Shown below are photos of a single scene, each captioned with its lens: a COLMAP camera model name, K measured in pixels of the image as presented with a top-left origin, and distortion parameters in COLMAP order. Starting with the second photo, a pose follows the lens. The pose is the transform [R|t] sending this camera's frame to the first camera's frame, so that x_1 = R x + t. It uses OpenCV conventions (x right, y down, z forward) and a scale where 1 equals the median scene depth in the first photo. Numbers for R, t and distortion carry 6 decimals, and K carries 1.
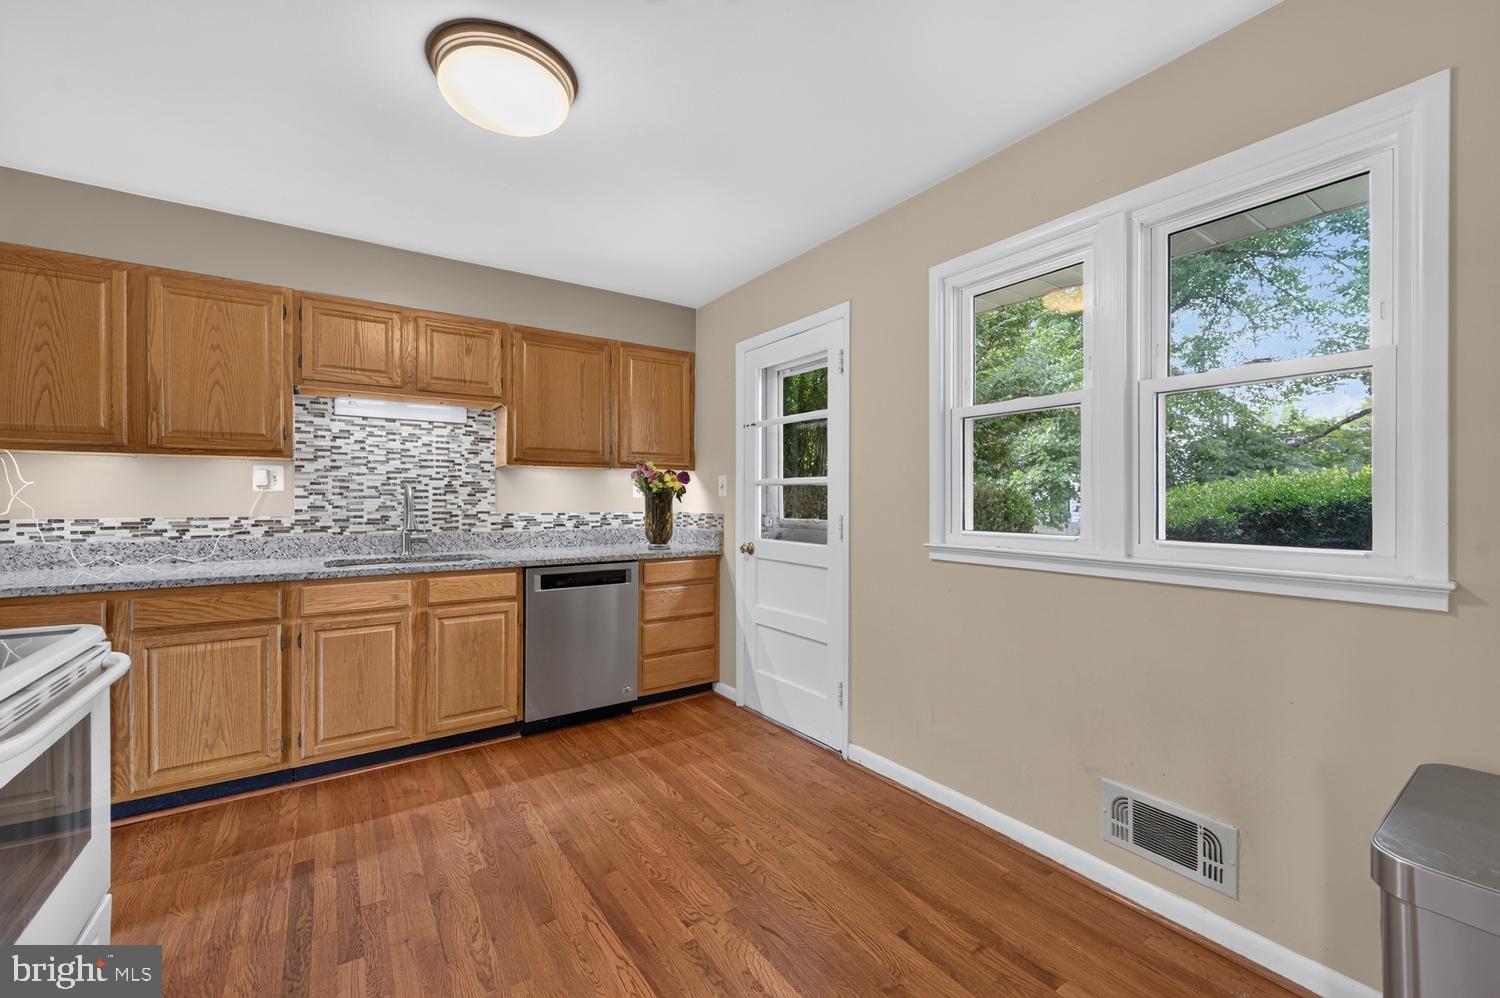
lens RADIAL K [[605.0, 0, 750.0], [0, 605.0, 499.0], [0, 0, 1]] dist [0.000198, 0.000065]
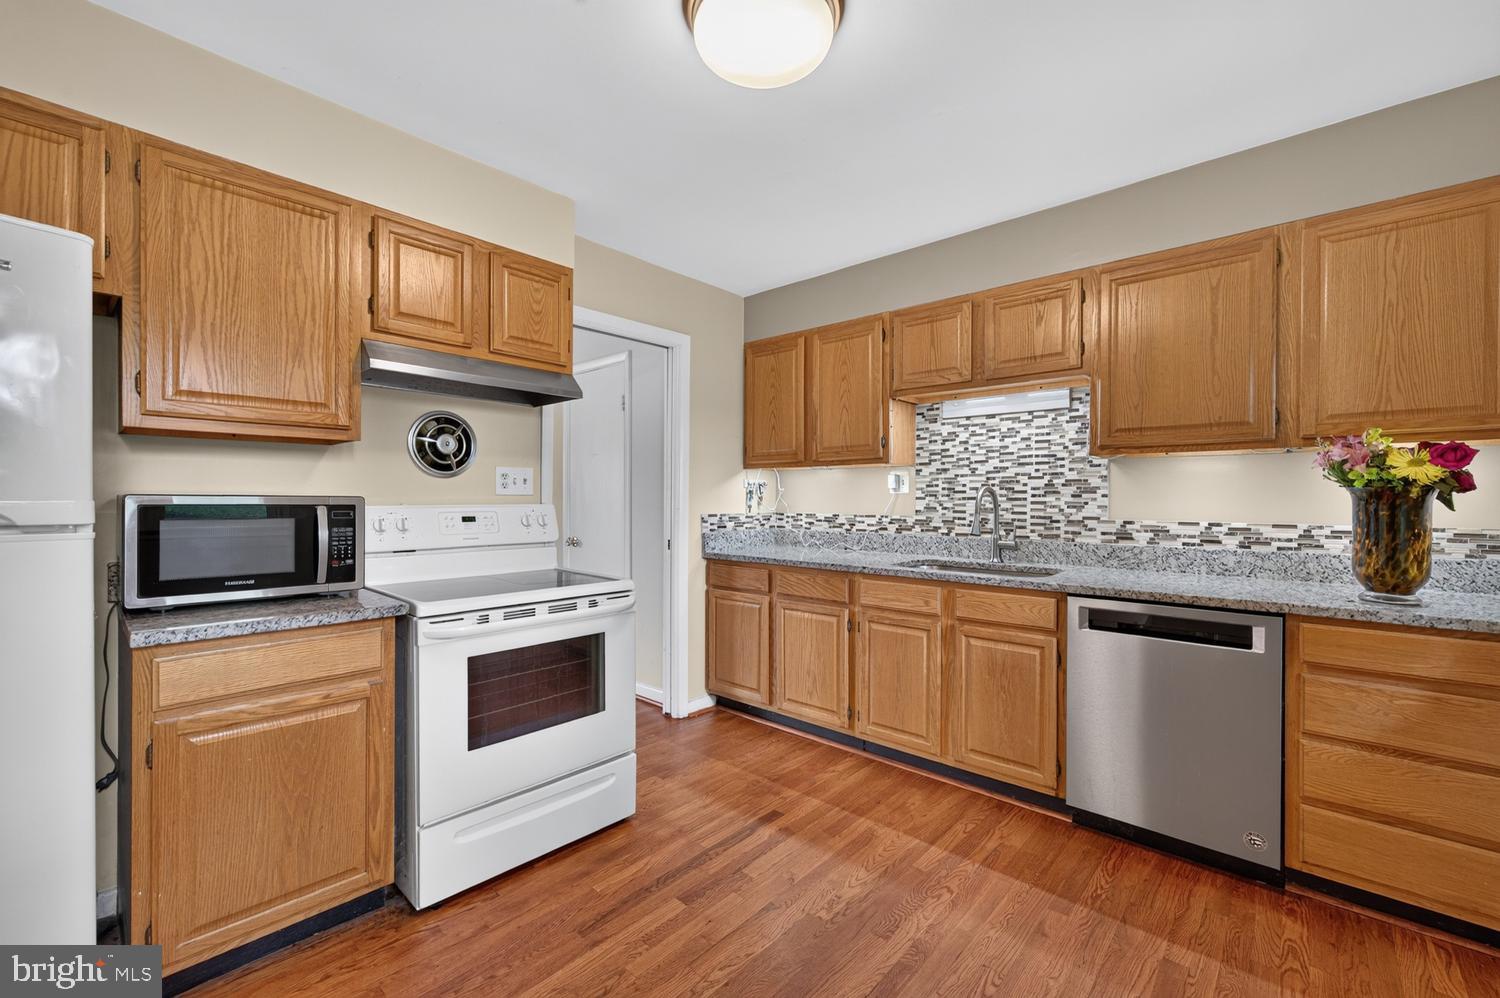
lens RADIAL K [[614.9, 0, 752.7], [0, 614.9, 503.5], [0, 0, 1]] dist [-0.000811, 0.000046]
pose [[0.232556, 0.006953, -0.972558, 0.258732], [-0.003742, 0.999973, 0.006254, -0.000384], [0.972576, 0.002185, 0.232576, 0.442463]]
